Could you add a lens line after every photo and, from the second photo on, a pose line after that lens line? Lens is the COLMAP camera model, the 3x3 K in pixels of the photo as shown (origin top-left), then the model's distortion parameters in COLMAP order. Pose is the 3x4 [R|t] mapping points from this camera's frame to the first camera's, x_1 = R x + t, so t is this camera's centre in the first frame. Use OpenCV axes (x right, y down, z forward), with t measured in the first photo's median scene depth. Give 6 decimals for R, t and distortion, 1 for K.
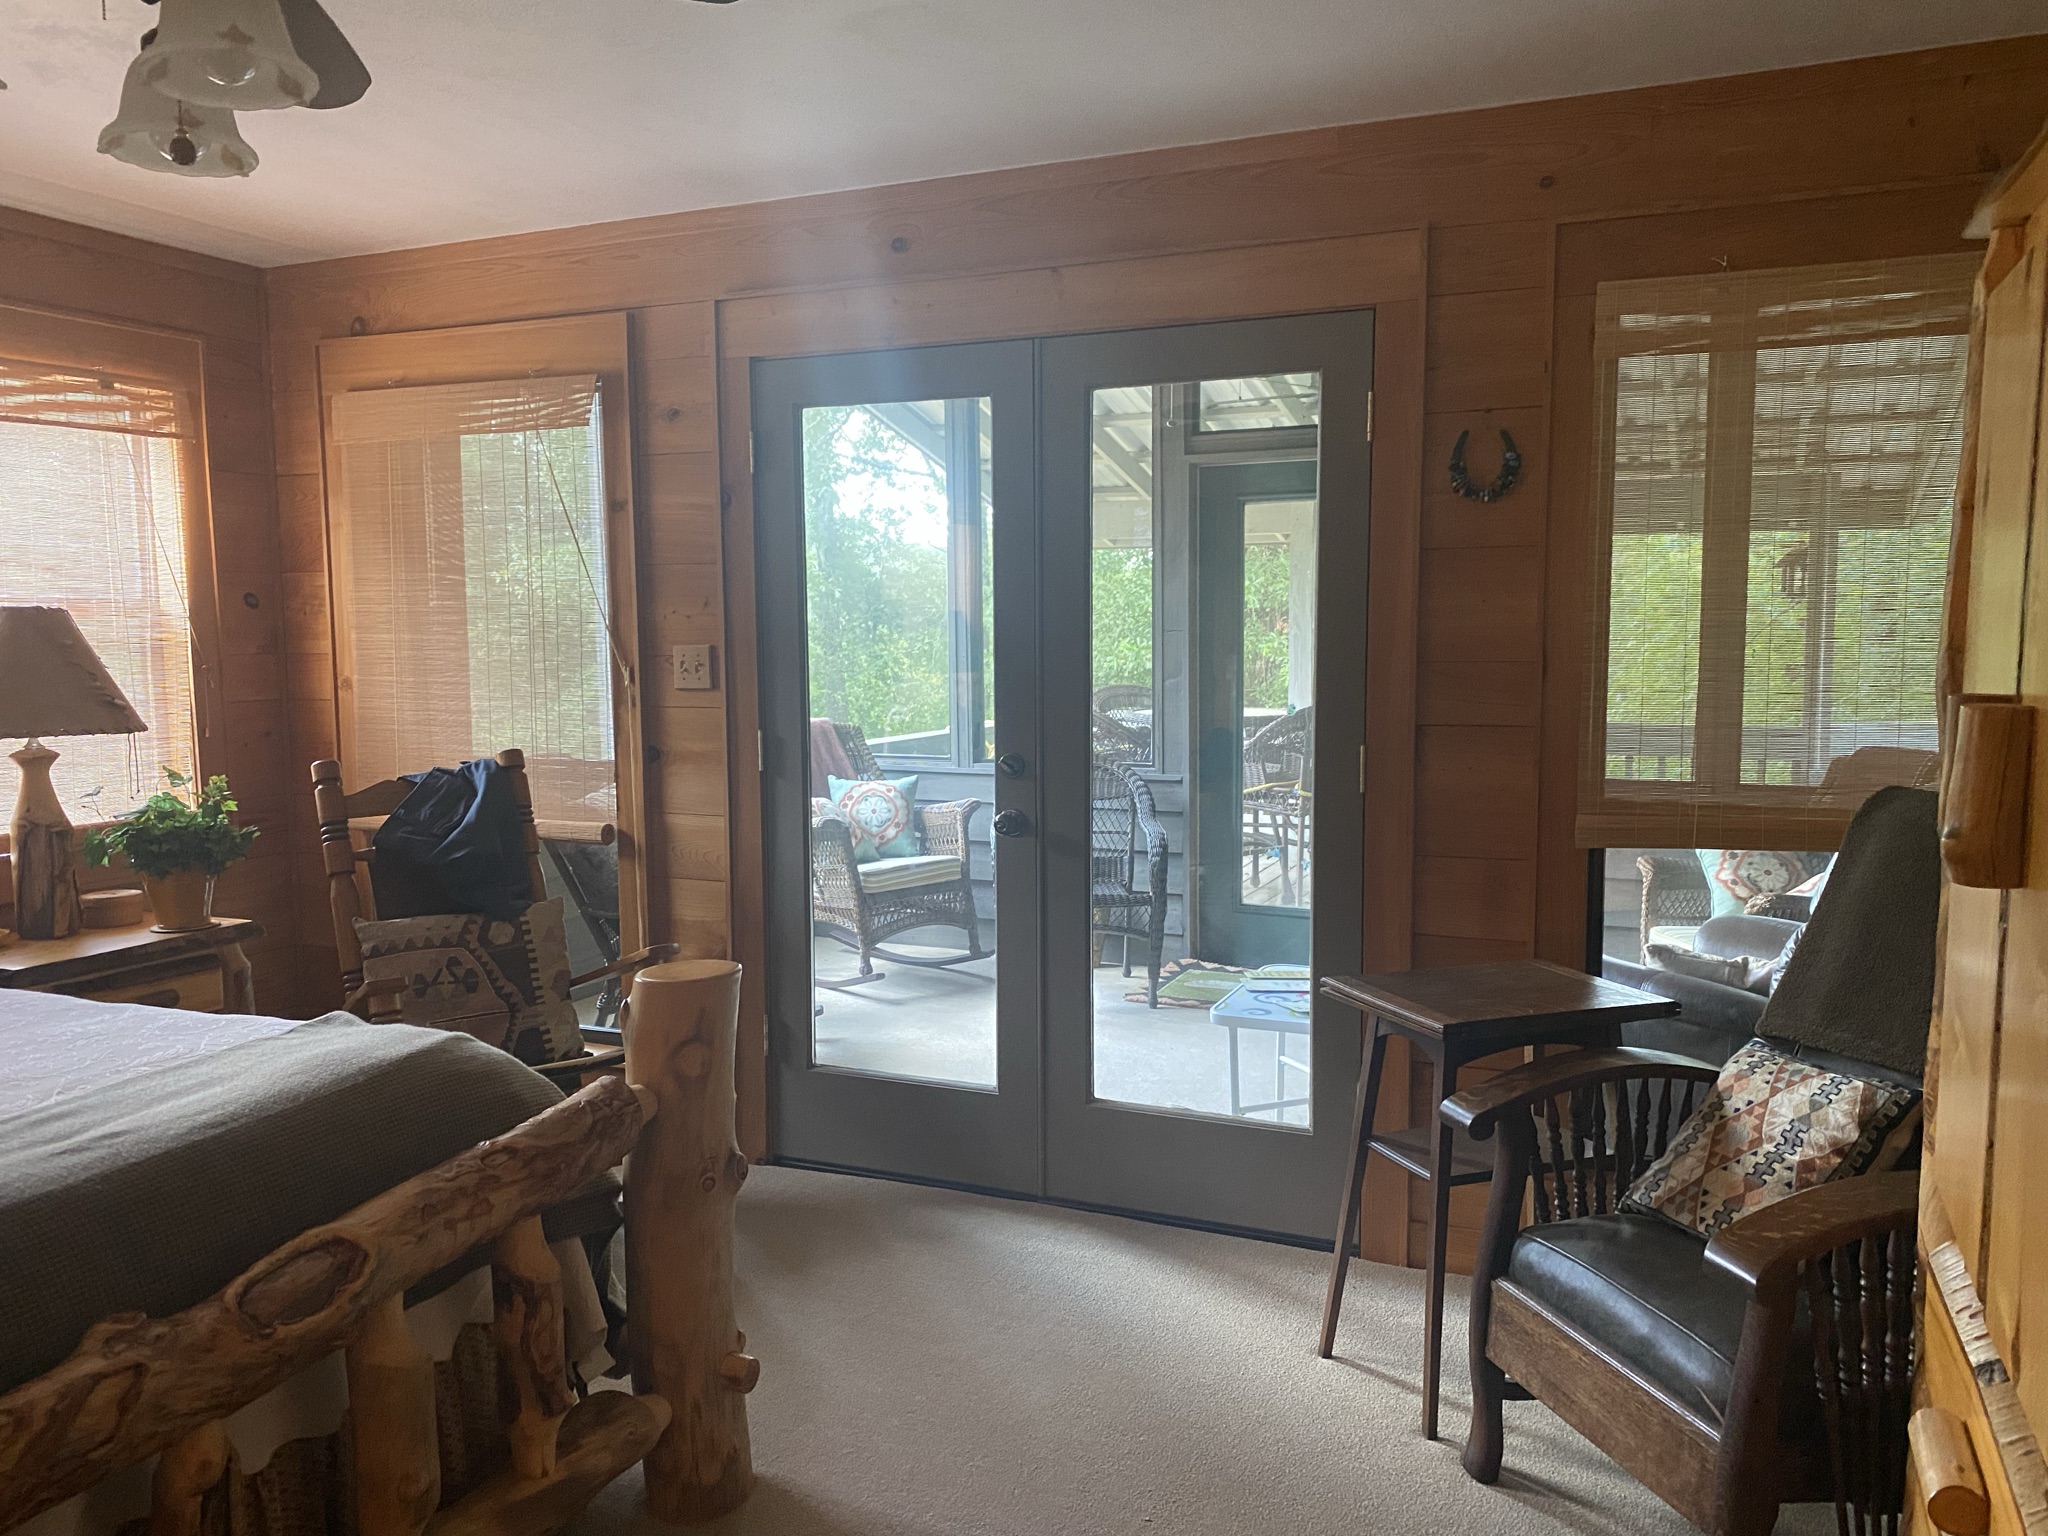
lens RADIAL K [[1578.2, 0, 1026.4], [0, 1578.2, 771.0], [0, 0, 1]] dist [0.004691, -0.011923]
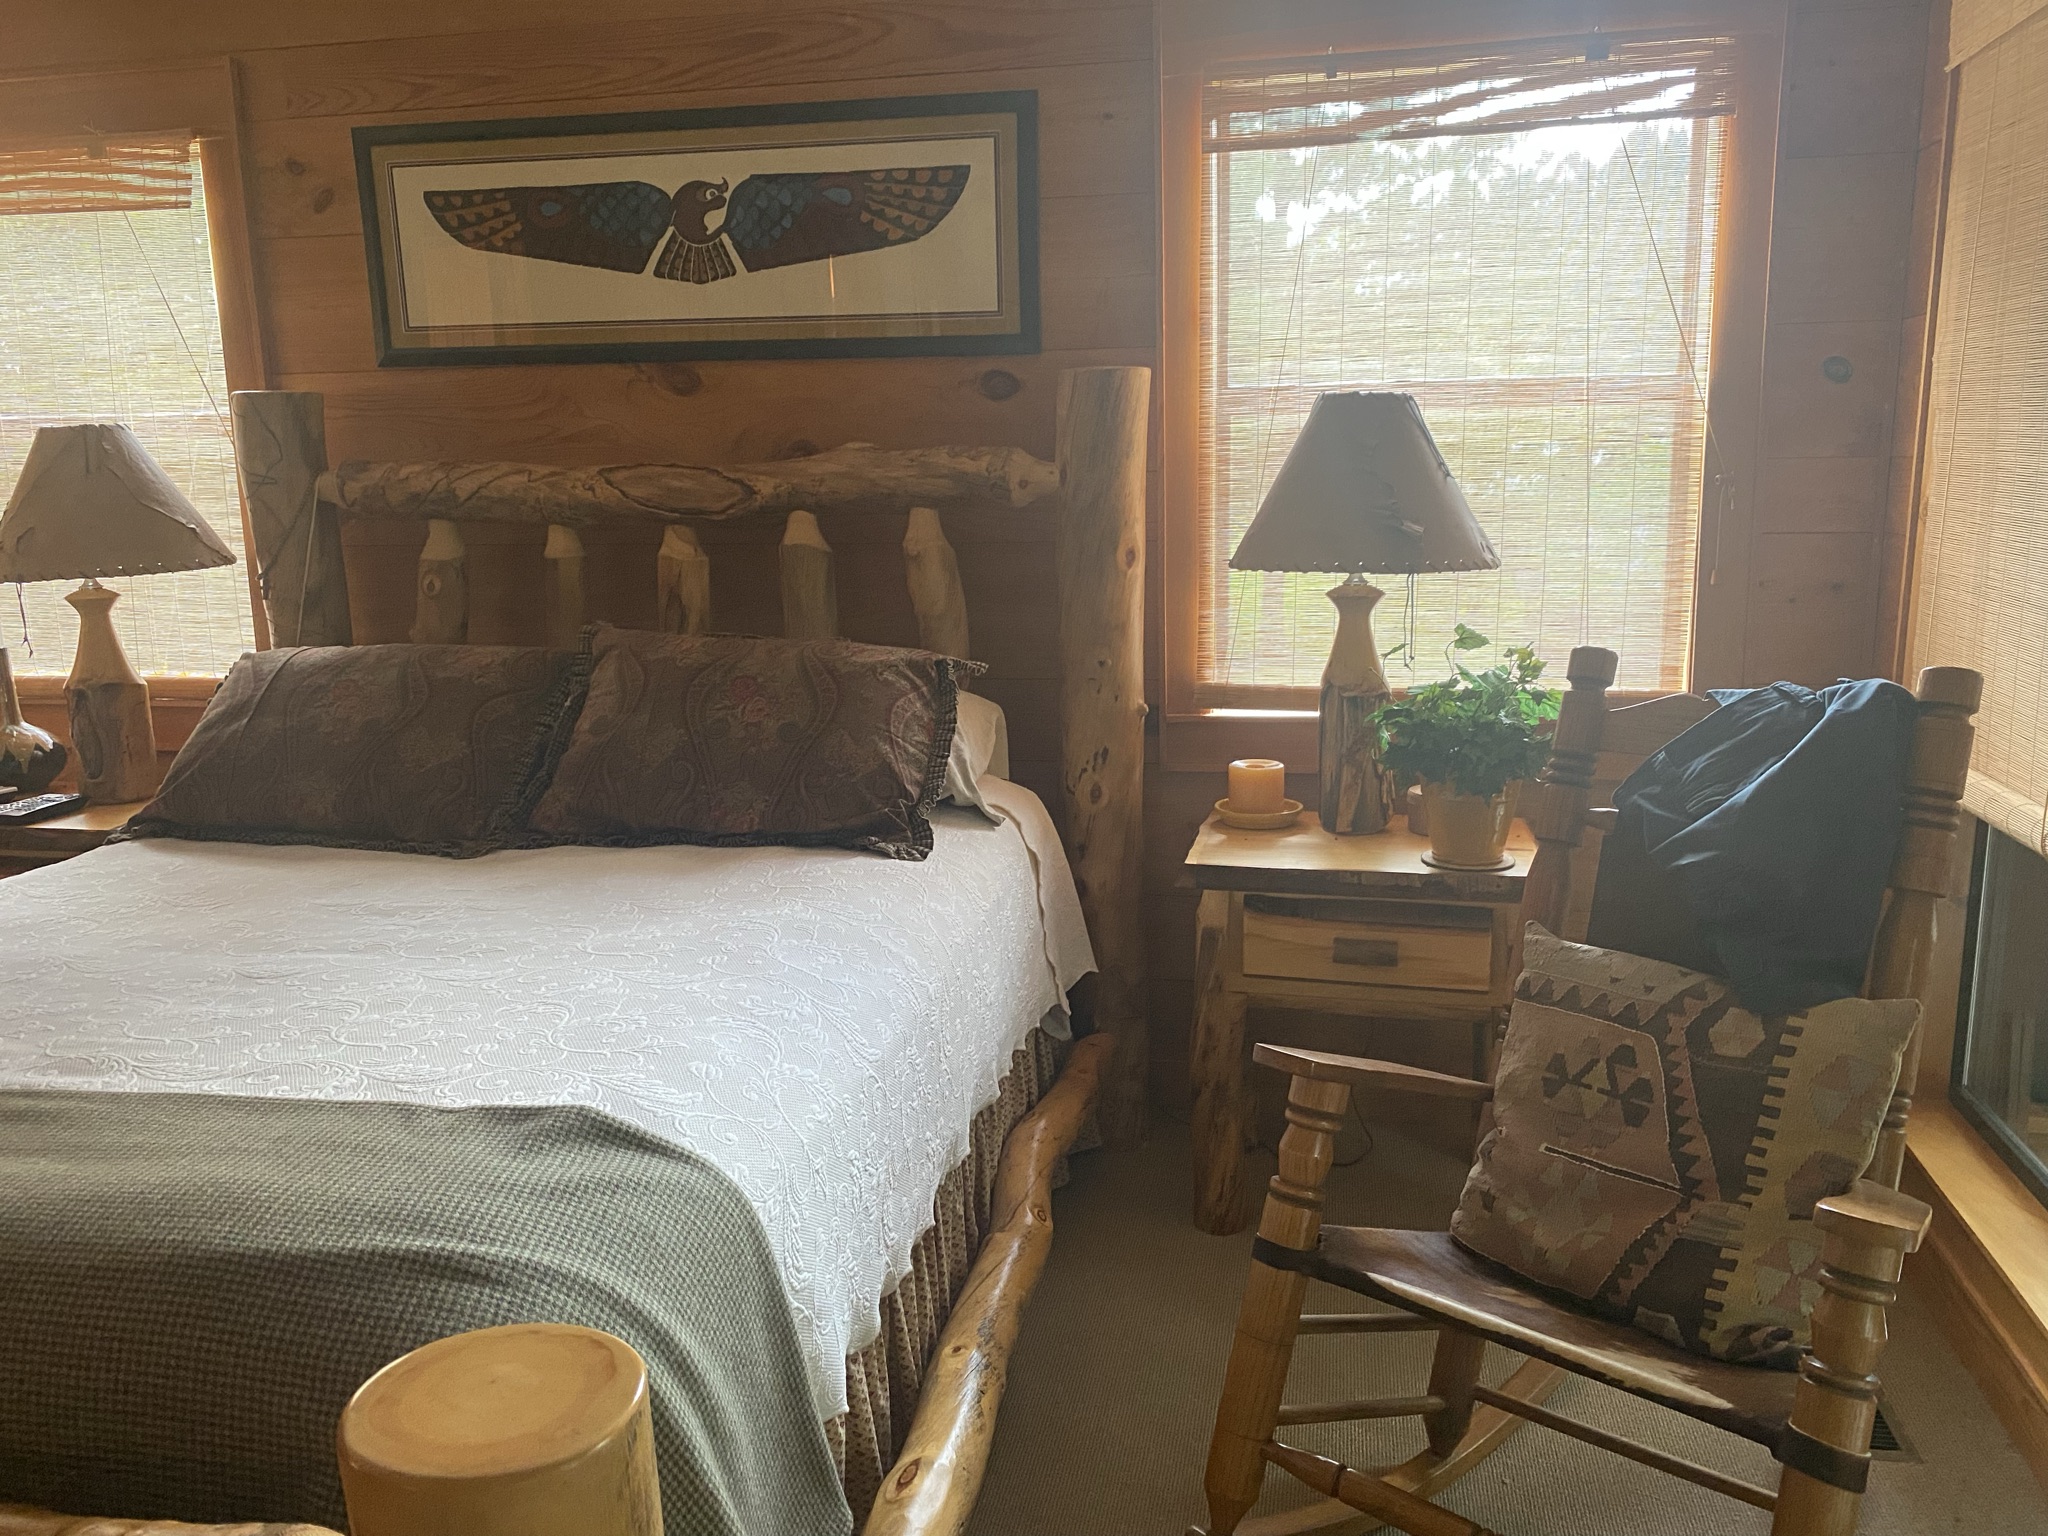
lens RADIAL K [[1578.2, 0, 1028.2], [0, 1578.2, 785.8], [0, 0, 1]] dist [0.004691, -0.011923]
pose [[0.238073, 0.203628, -0.949661, 0.068088], [-0.080385, 0.978552, 0.189671, -0.049425], [0.967915, 0.031183, 0.249336, 0.667508]]
